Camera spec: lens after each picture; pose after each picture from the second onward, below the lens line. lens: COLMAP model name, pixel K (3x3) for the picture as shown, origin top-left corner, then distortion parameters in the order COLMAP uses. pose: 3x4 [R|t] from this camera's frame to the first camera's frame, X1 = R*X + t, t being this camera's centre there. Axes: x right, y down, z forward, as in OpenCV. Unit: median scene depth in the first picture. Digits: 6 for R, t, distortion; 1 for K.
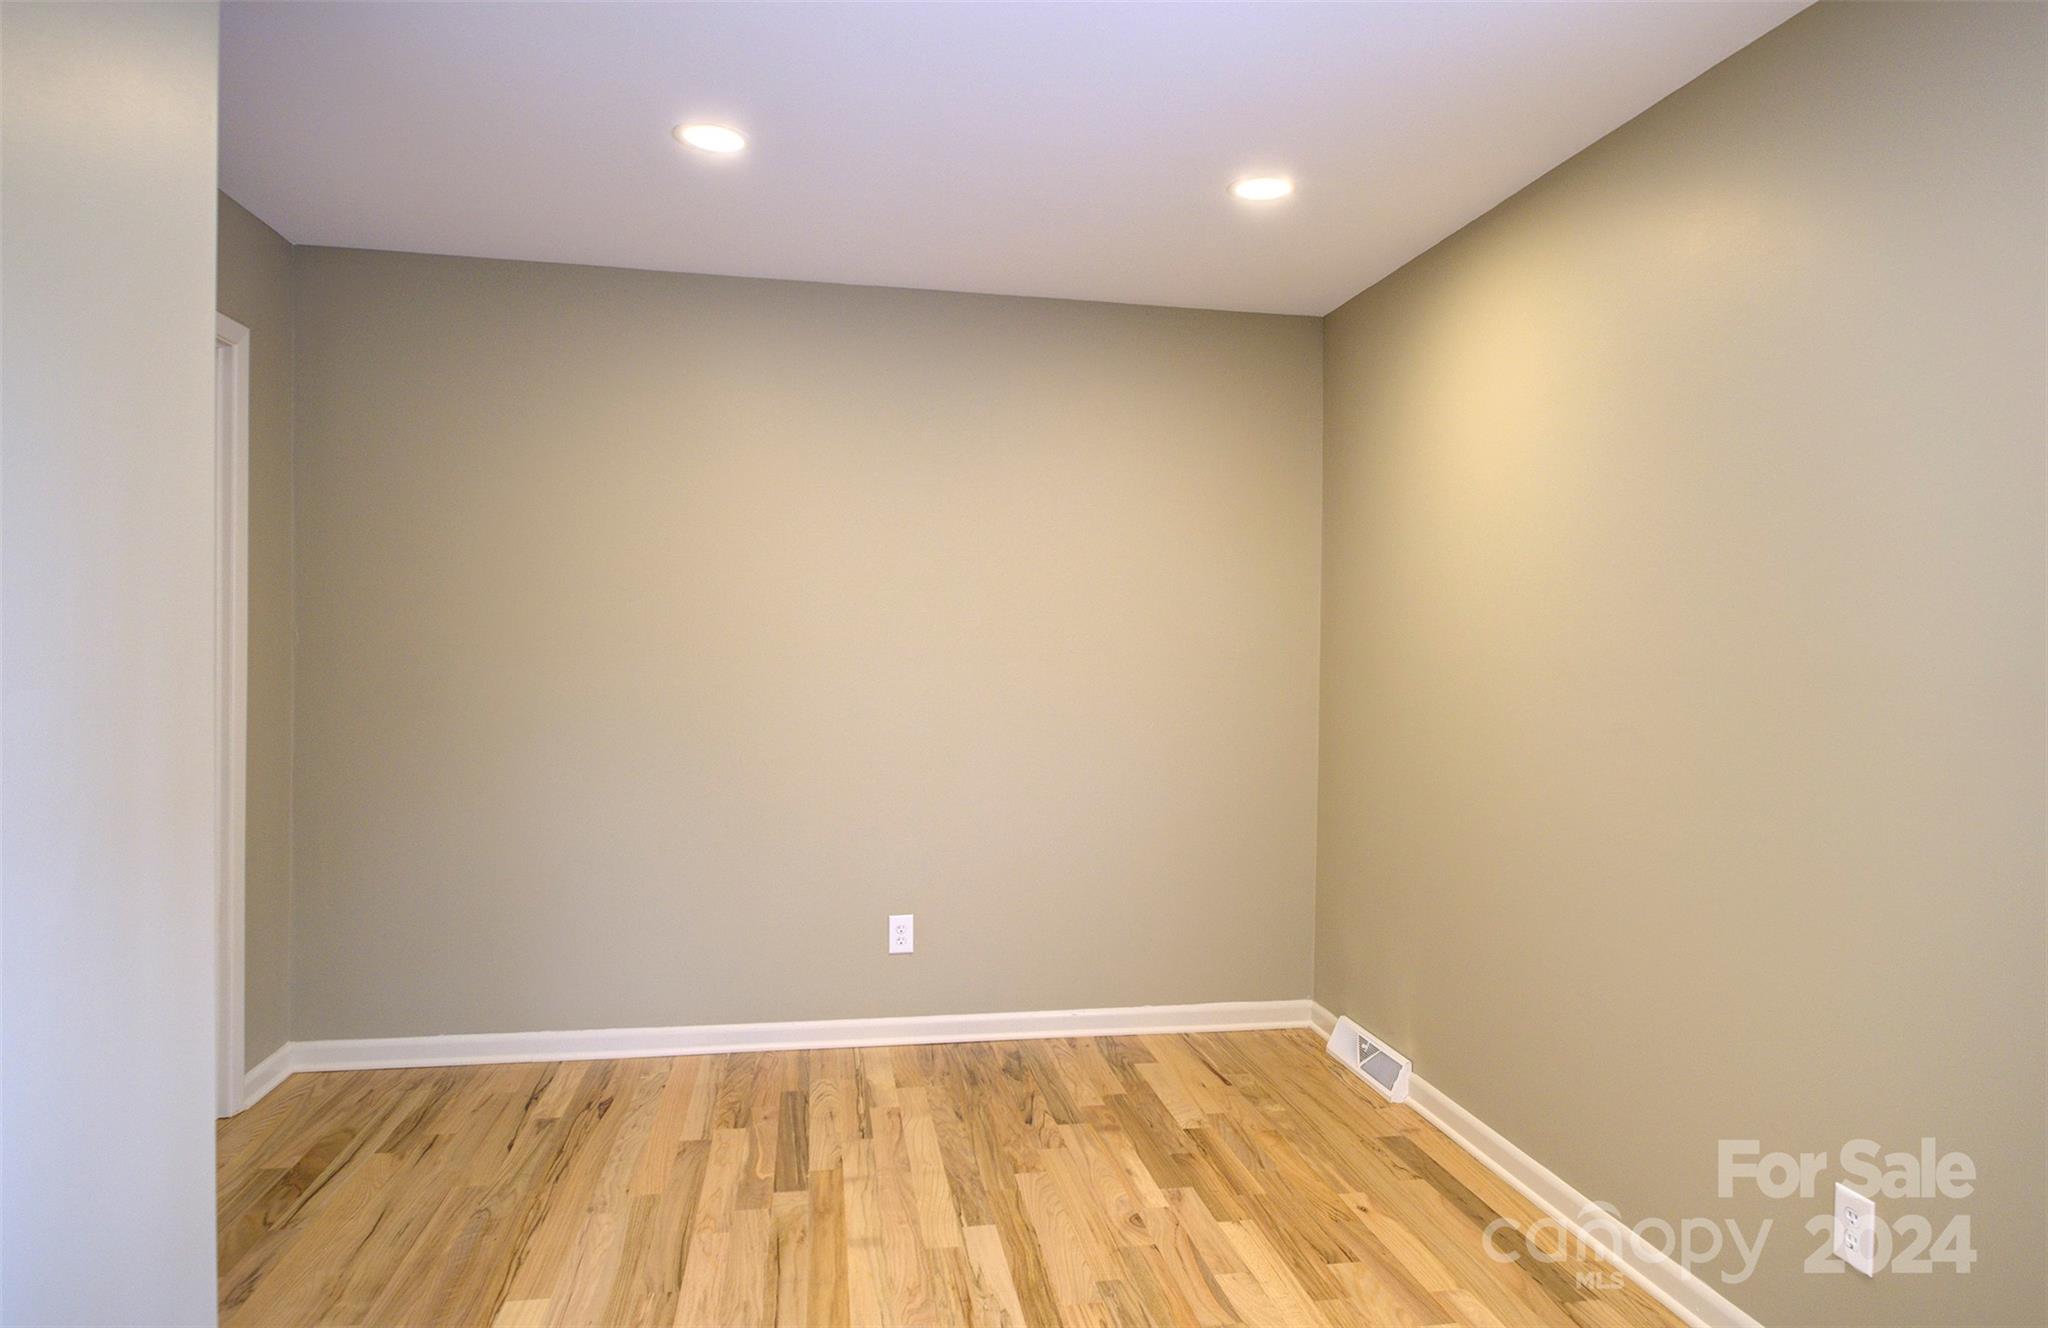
lens RADIAL K [[1243.4, 0, 1030.8], [0, 1243.4, 663.0], [0, 0, 1]] dist [-0.009011, -0.000408]
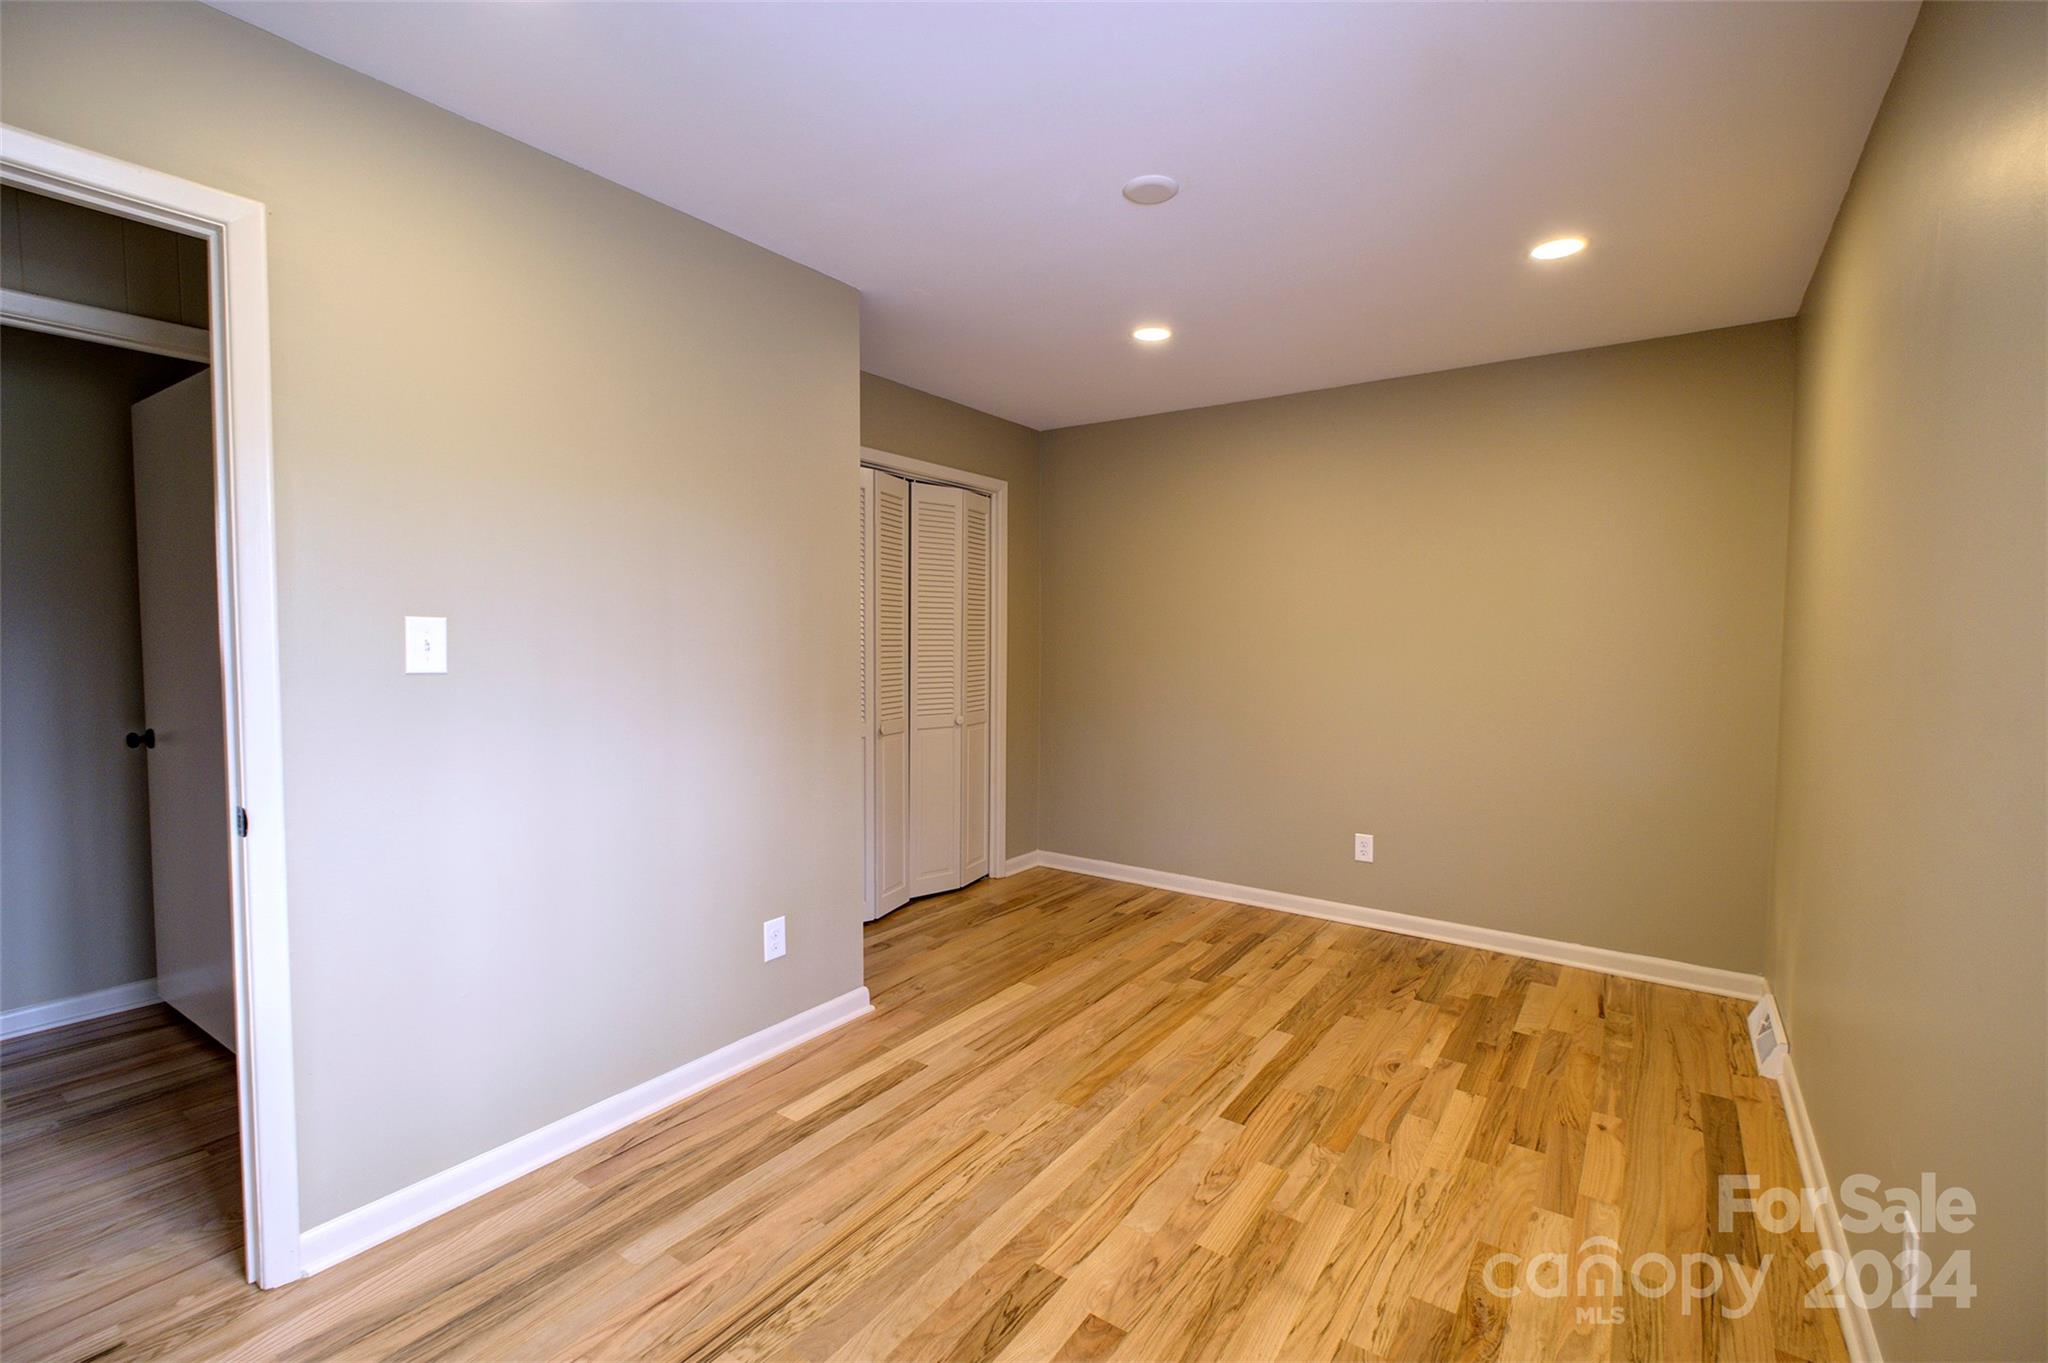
lens RADIAL K [[886.3, 0, 1017.3], [0, 886.3, 676.6], [0, 0, 1]] dist [-0.005323, -0.004331]
pose [[0.687166, 0.024154, -0.726099, 0.411725], [-0.011155, 0.999680, 0.022698, 0.010233], [0.726415, -0.007498, 0.687216, 0.045450]]
